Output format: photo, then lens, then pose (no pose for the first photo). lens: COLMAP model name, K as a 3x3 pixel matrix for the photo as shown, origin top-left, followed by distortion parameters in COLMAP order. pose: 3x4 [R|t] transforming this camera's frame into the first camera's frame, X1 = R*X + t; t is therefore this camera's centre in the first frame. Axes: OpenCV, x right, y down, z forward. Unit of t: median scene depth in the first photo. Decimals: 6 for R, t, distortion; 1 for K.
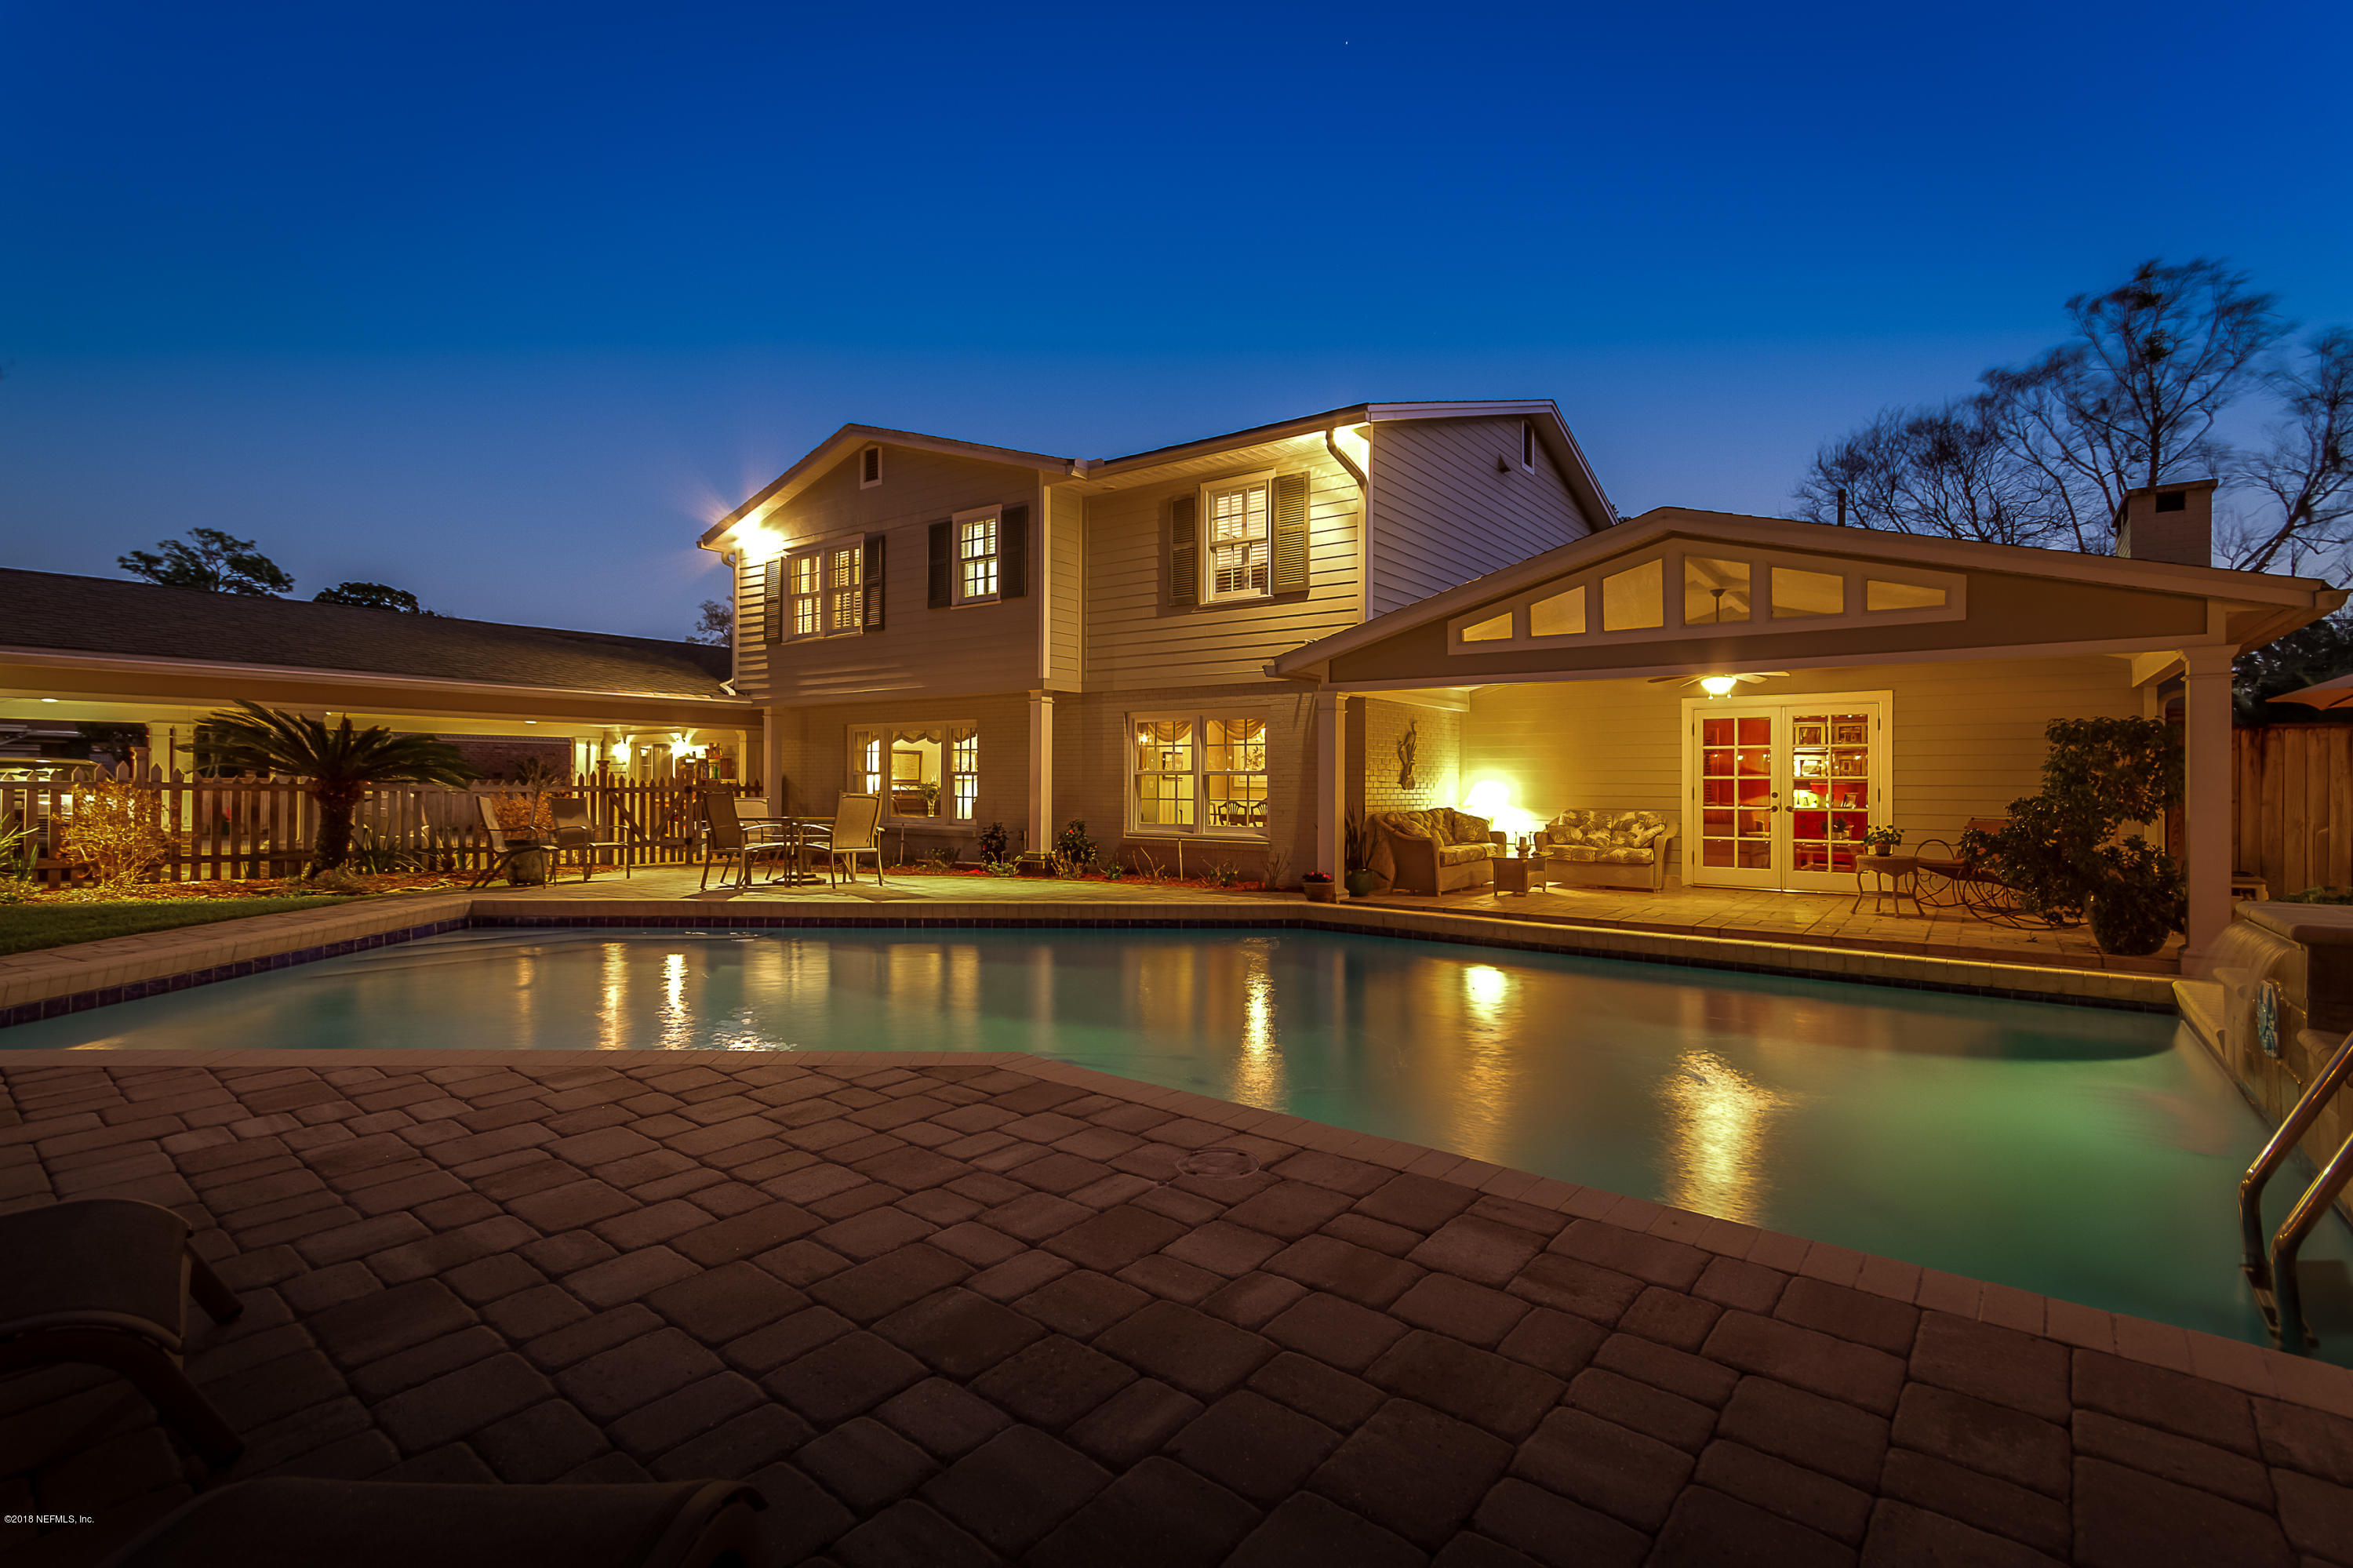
lens RADIAL K [[1096.0, 0, 1187.5], [0, 1096.0, 781.8], [0, 0, 1]] dist [0.008513, 0.001262]
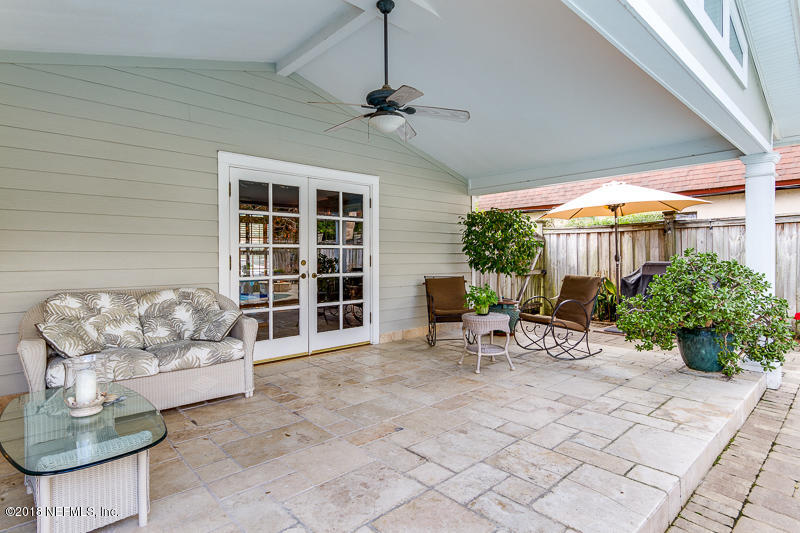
lens RADIAL K [[426.4, 0, 400.0], [0, 426.4, 266.5], [0, 0, 1]] dist [-0.000566, 0.000032]
pose [[0.194457, -0.025245, 0.980586, 0.148322], [0.004643, 0.999681, 0.024816, 0.005121], [-0.980900, -0.000273, 0.194512, 0.764573]]
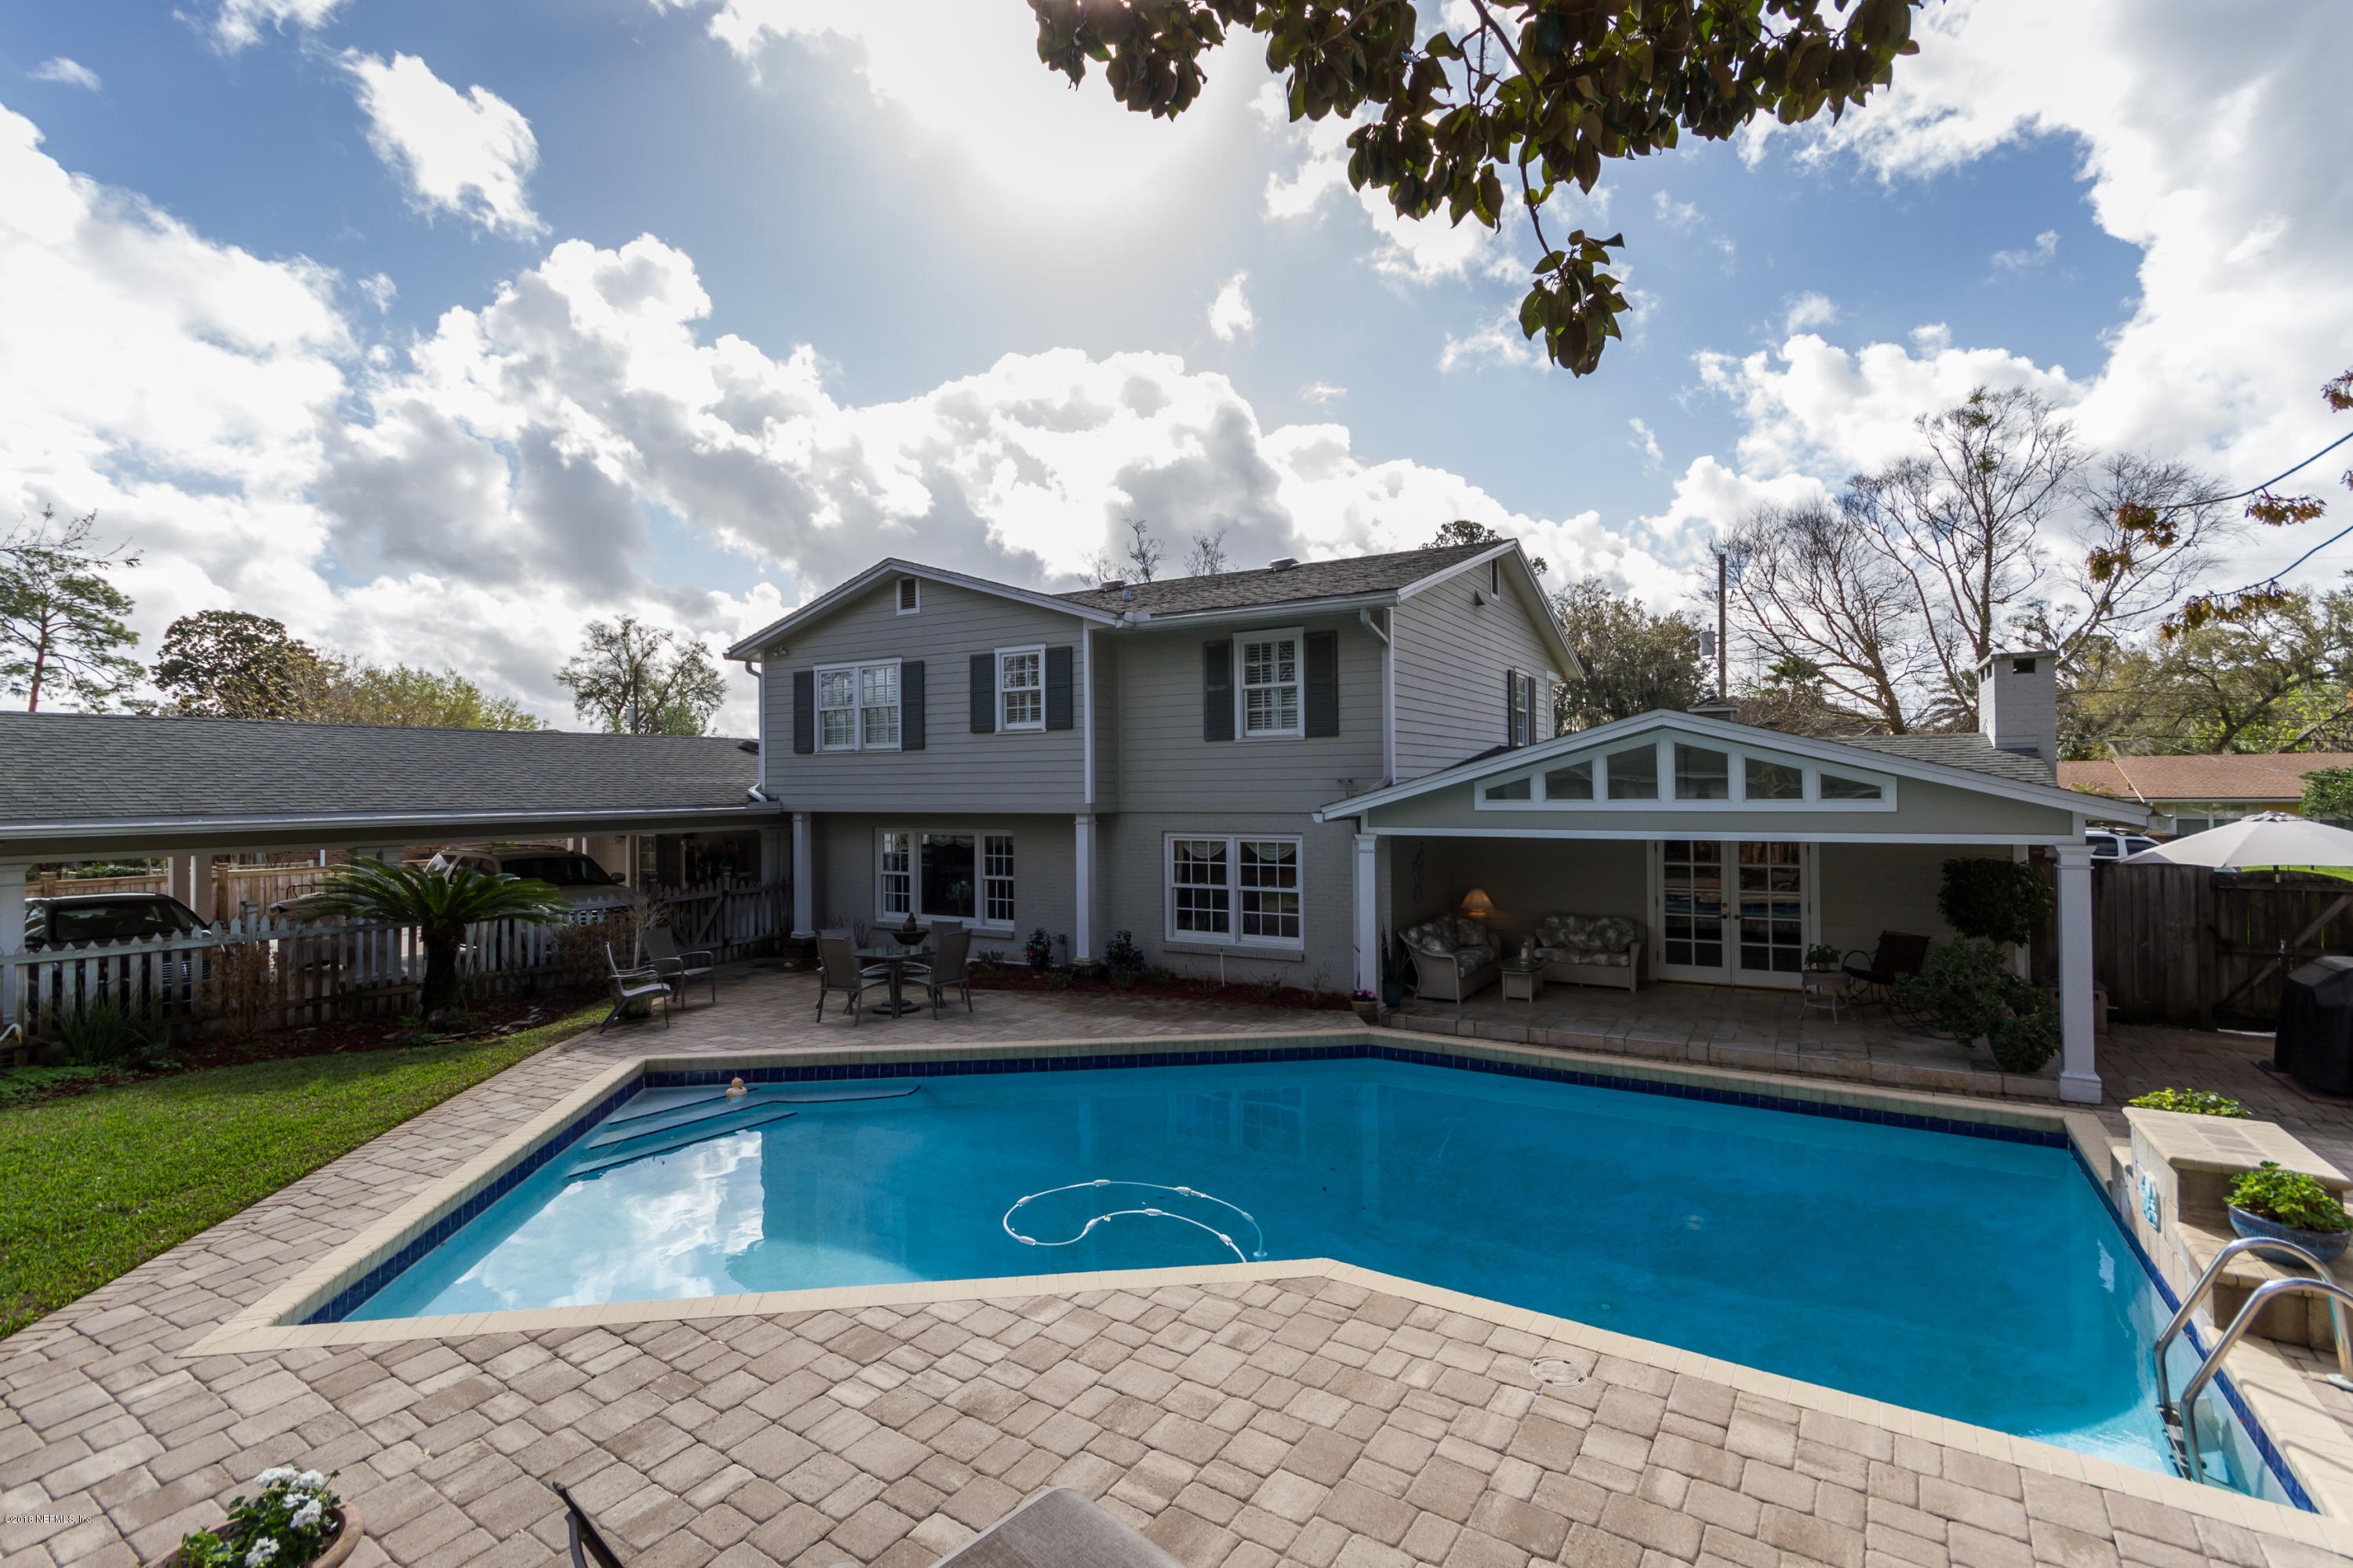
lens RADIAL K [[1096.6, 0, 1186.1], [0, 1096.6, 776.4], [0, 0, 1]] dist [0.008076, 0.000670]
pose [[0.994830, -0.013675, 0.100631, -0.153252], [0.014422, 0.999874, -0.006696, -0.118026], [-0.100526, 0.008113, 0.994901, -0.120989]]
